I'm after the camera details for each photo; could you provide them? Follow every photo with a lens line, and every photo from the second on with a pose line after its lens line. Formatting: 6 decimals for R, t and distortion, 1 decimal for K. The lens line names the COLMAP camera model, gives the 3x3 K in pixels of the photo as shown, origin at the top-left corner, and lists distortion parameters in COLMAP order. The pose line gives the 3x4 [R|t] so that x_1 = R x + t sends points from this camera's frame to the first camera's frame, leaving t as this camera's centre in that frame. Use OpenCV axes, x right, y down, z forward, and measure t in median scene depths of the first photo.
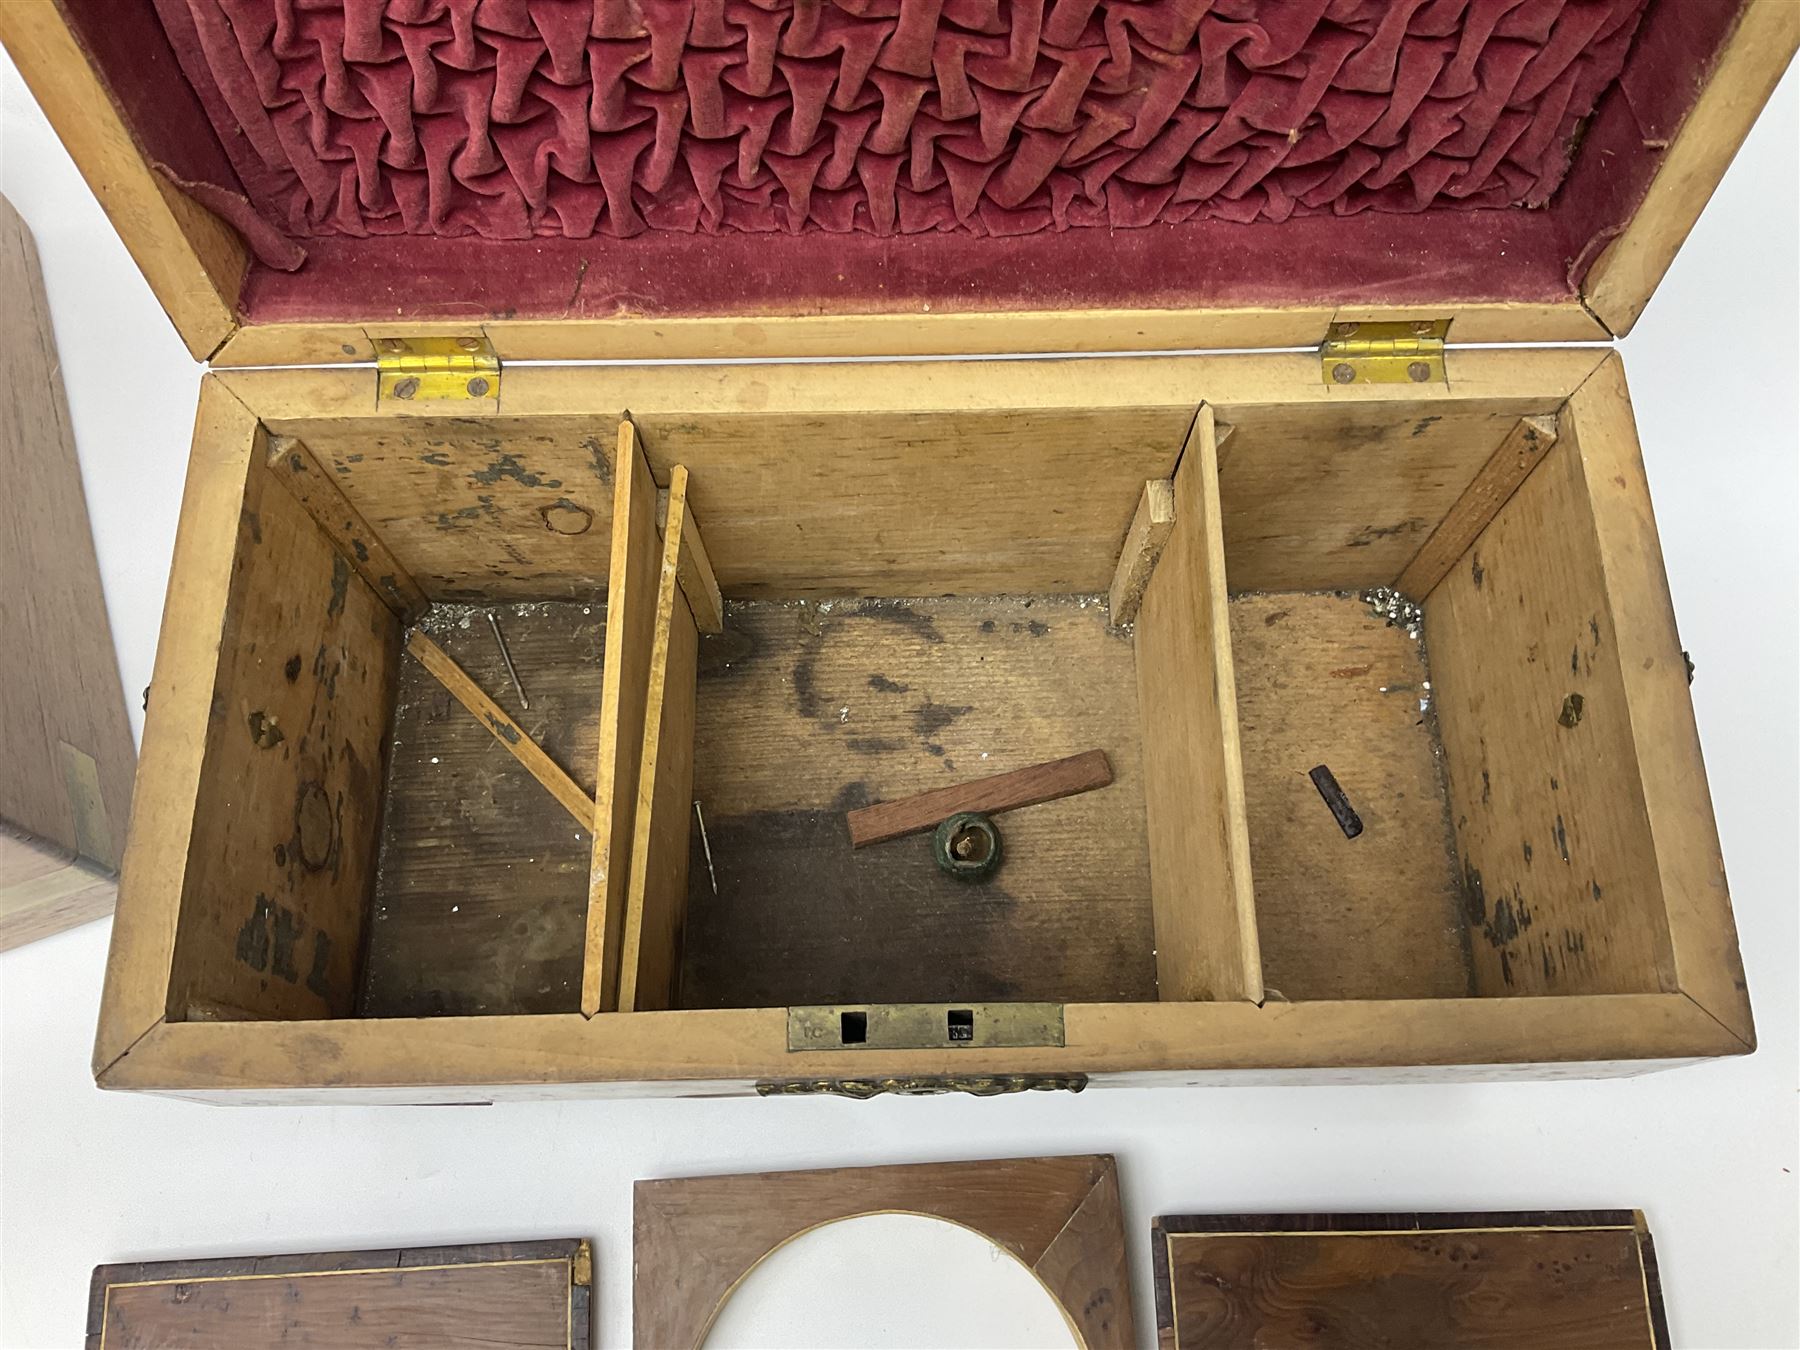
lens RADIAL K [[1494.9, 0, 899.6], [0, 1494.9, 671.1], [0, 0, 1]] dist [0.134002, -0.322585]
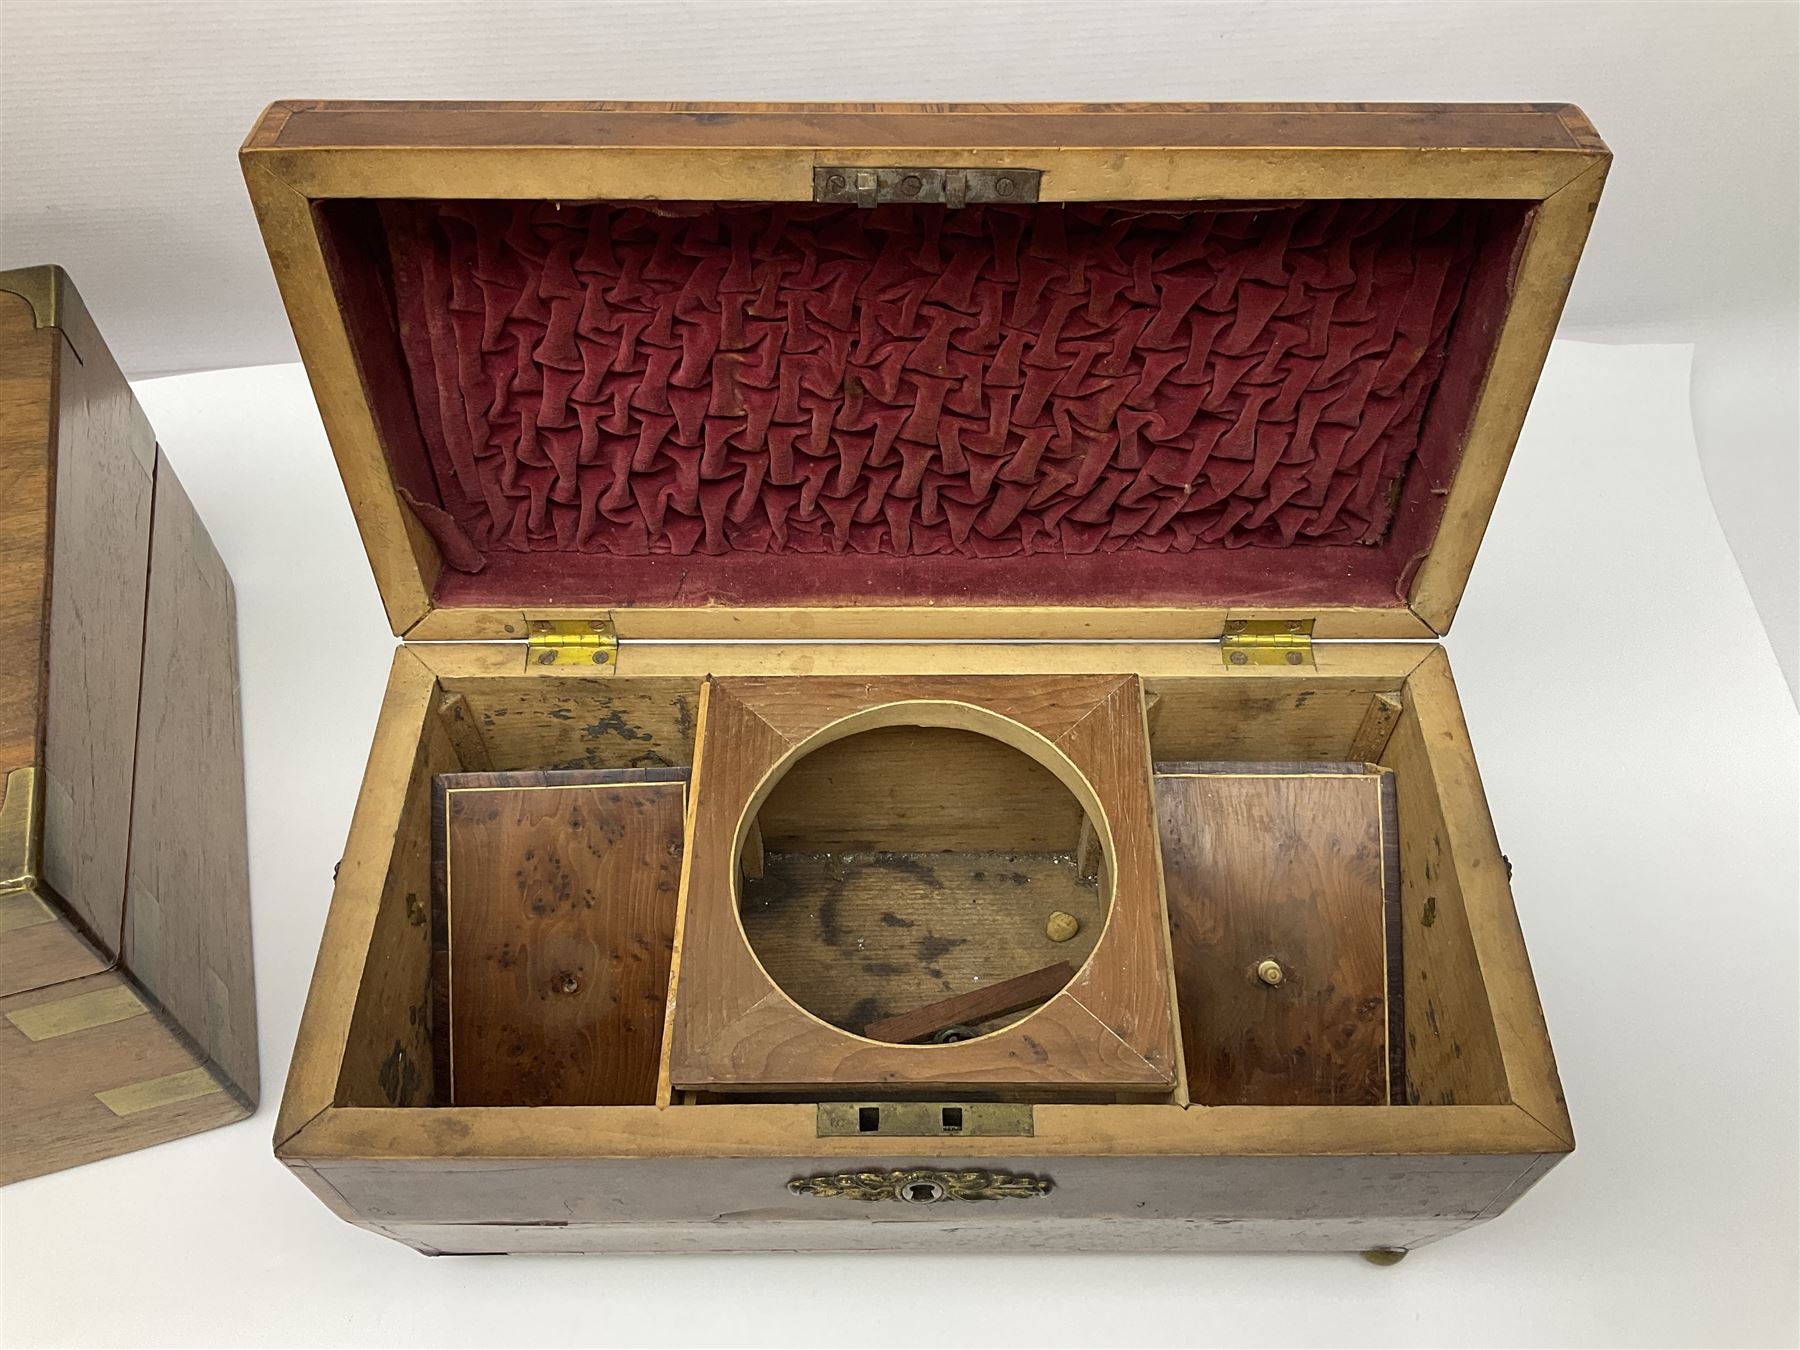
lens RADIAL K [[1494.9, 0, 899.6], [0, 1494.9, 671.1], [0, 0, 1]] dist [0.134002, -0.322585]
pose [[0.999867, 0.015538, -0.004869, -0.003656], [-0.016280, 0.959712, -0.280513, 0.203915], [0.000314, 0.280555, 0.959838, -0.300741]]
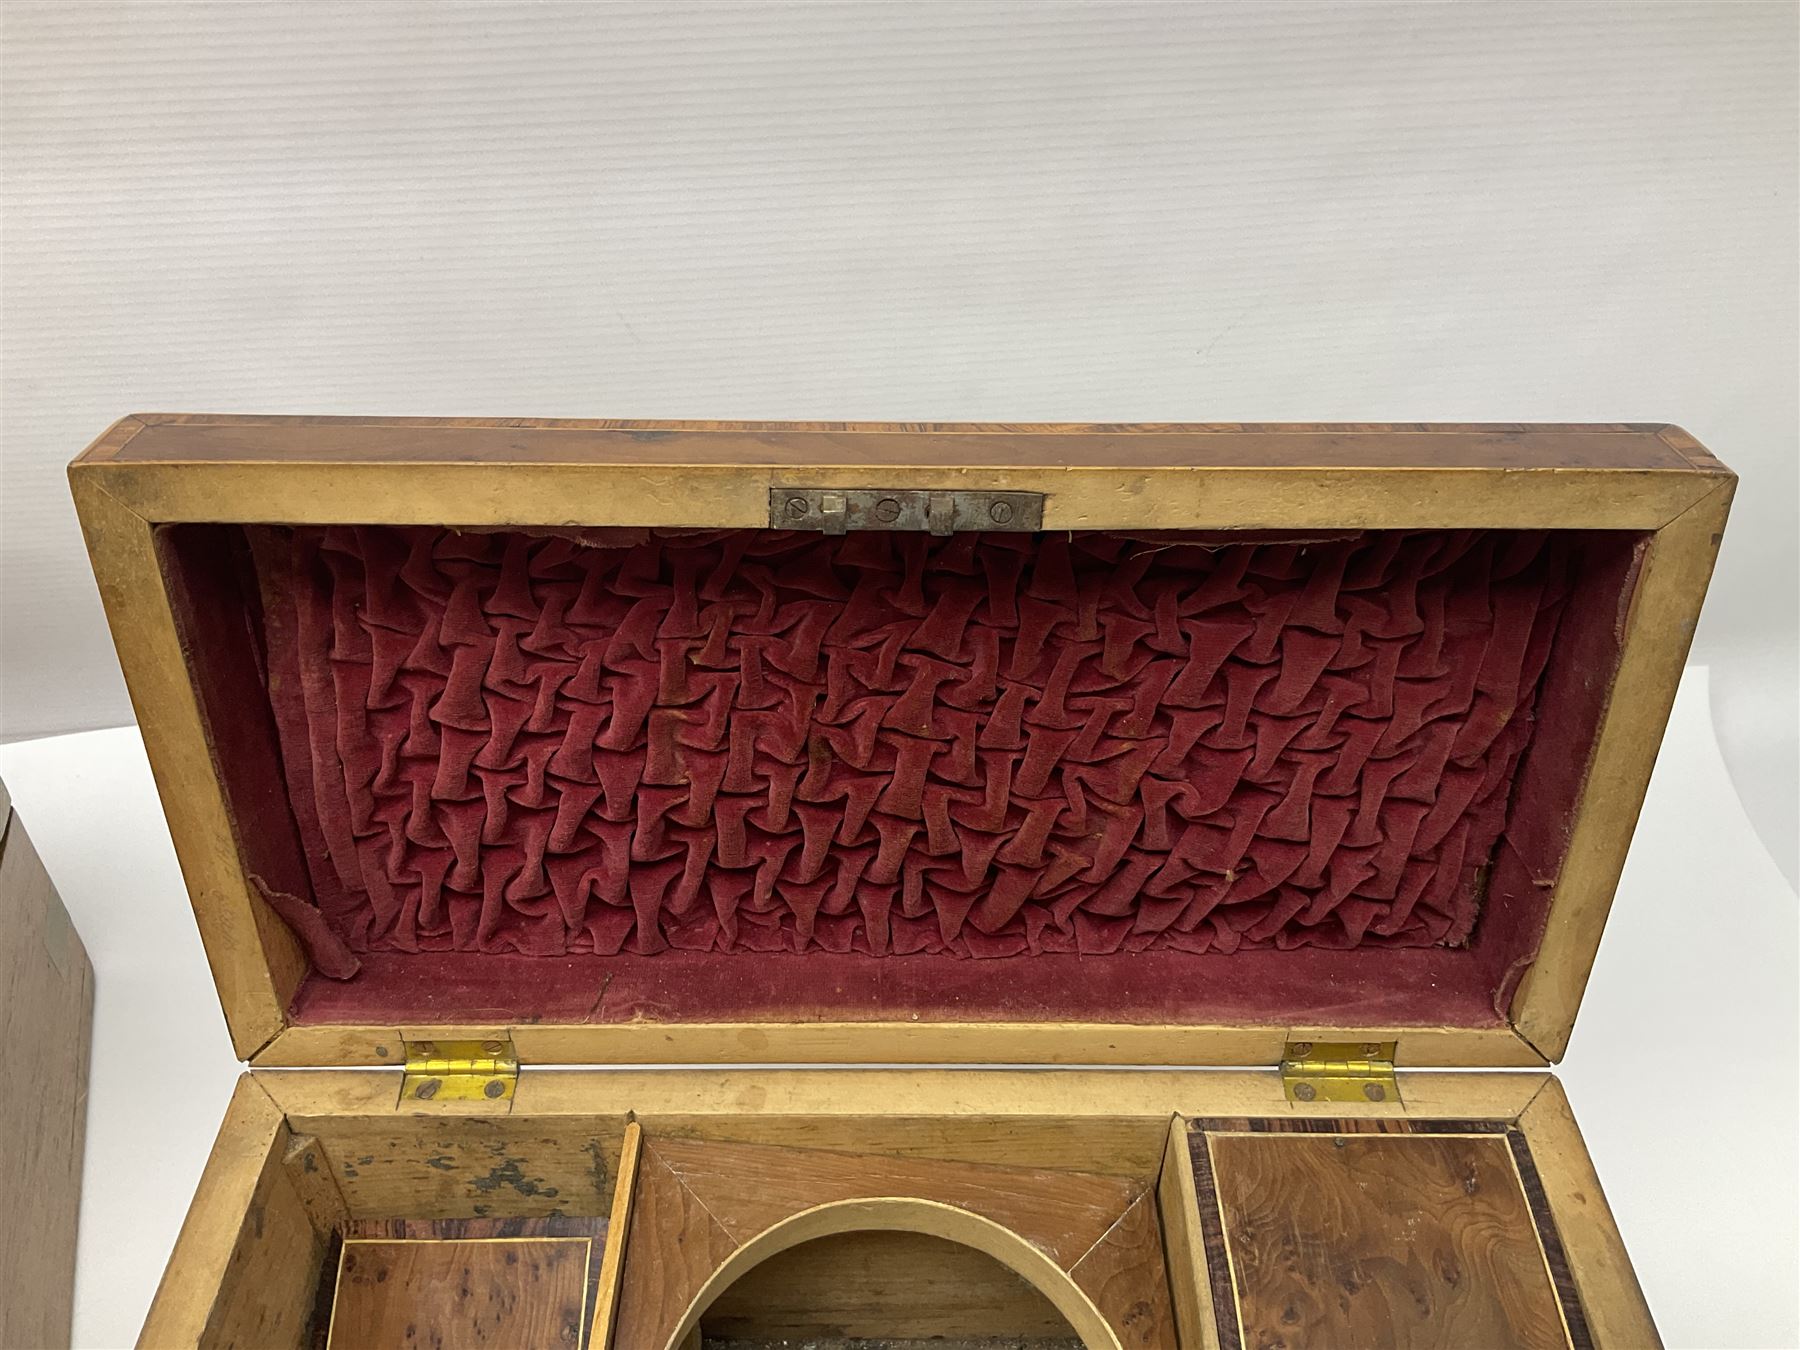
lens RADIAL K [[1494.9, 0, 899.6], [0, 1494.9, 671.1], [0, 0, 1]] dist [0.134002, -0.322585]
pose [[0.999842, 0.017447, -0.003359, 0.005629], [-0.016740, 0.861698, -0.507146, 0.098053], [-0.005954, 0.507122, 0.861854, -0.075548]]
